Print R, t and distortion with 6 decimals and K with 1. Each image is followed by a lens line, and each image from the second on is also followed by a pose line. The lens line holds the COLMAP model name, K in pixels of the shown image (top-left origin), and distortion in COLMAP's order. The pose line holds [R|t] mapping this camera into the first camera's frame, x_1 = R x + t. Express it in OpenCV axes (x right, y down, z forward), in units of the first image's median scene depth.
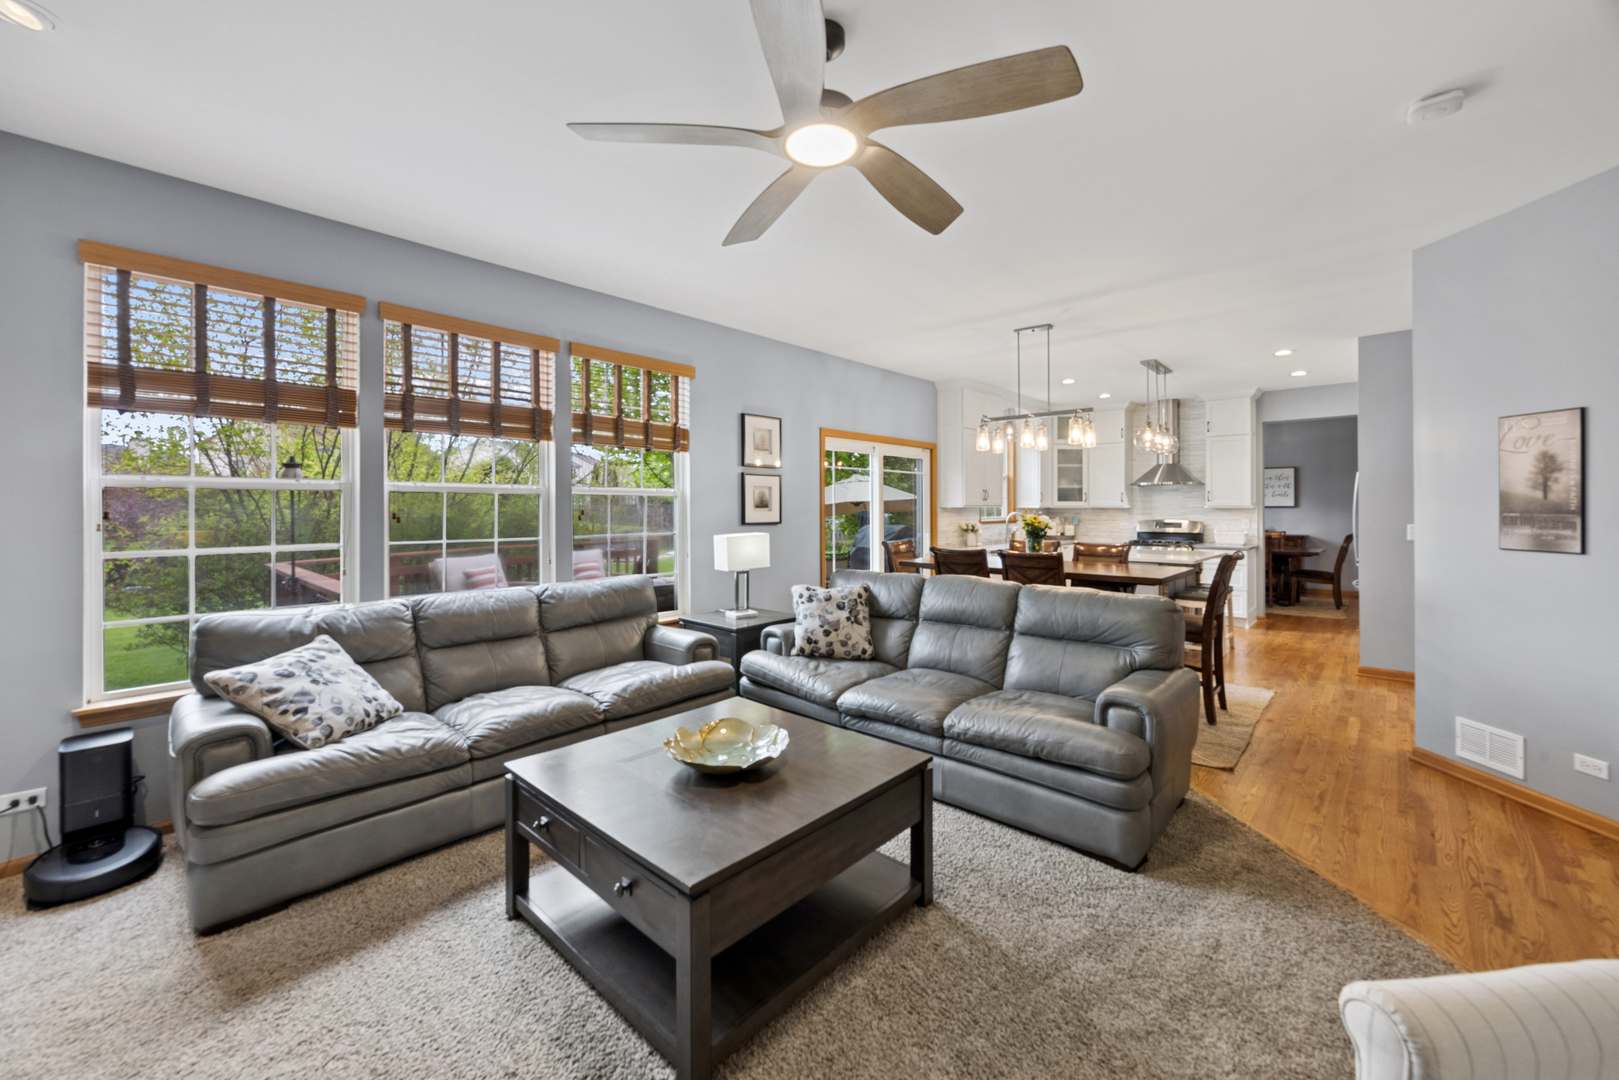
lens RADIAL K [[629.0, 0, 822.4], [0, 629.0, 511.3], [0, 0, 1]] dist [0.002079, -0.000648]
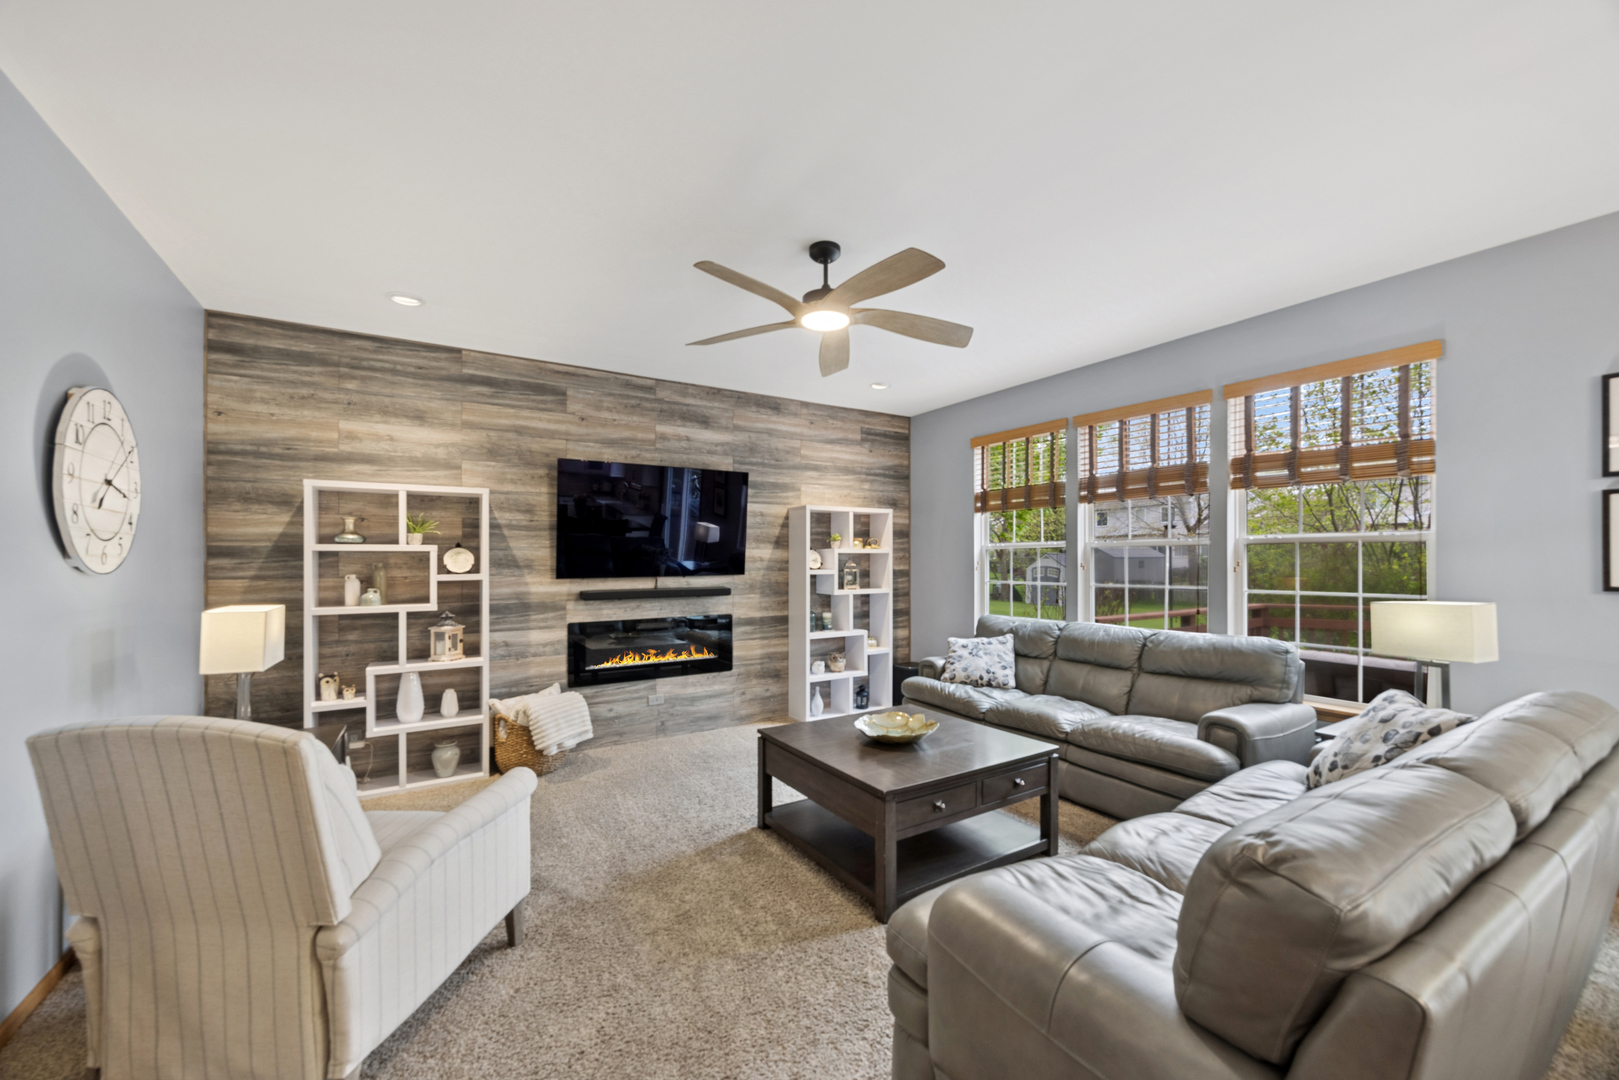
lens RADIAL K [[629.0, 0, 808.5], [0, 629.0, 554.1], [0, 0, 1]] dist [0.002079, -0.000648]
pose [[-0.269972, -0.005380, -0.962853, 0.719828], [-0.000721, 0.999985, -0.005385, -0.007517], [0.962868, -0.000760, -0.269972, 0.671797]]
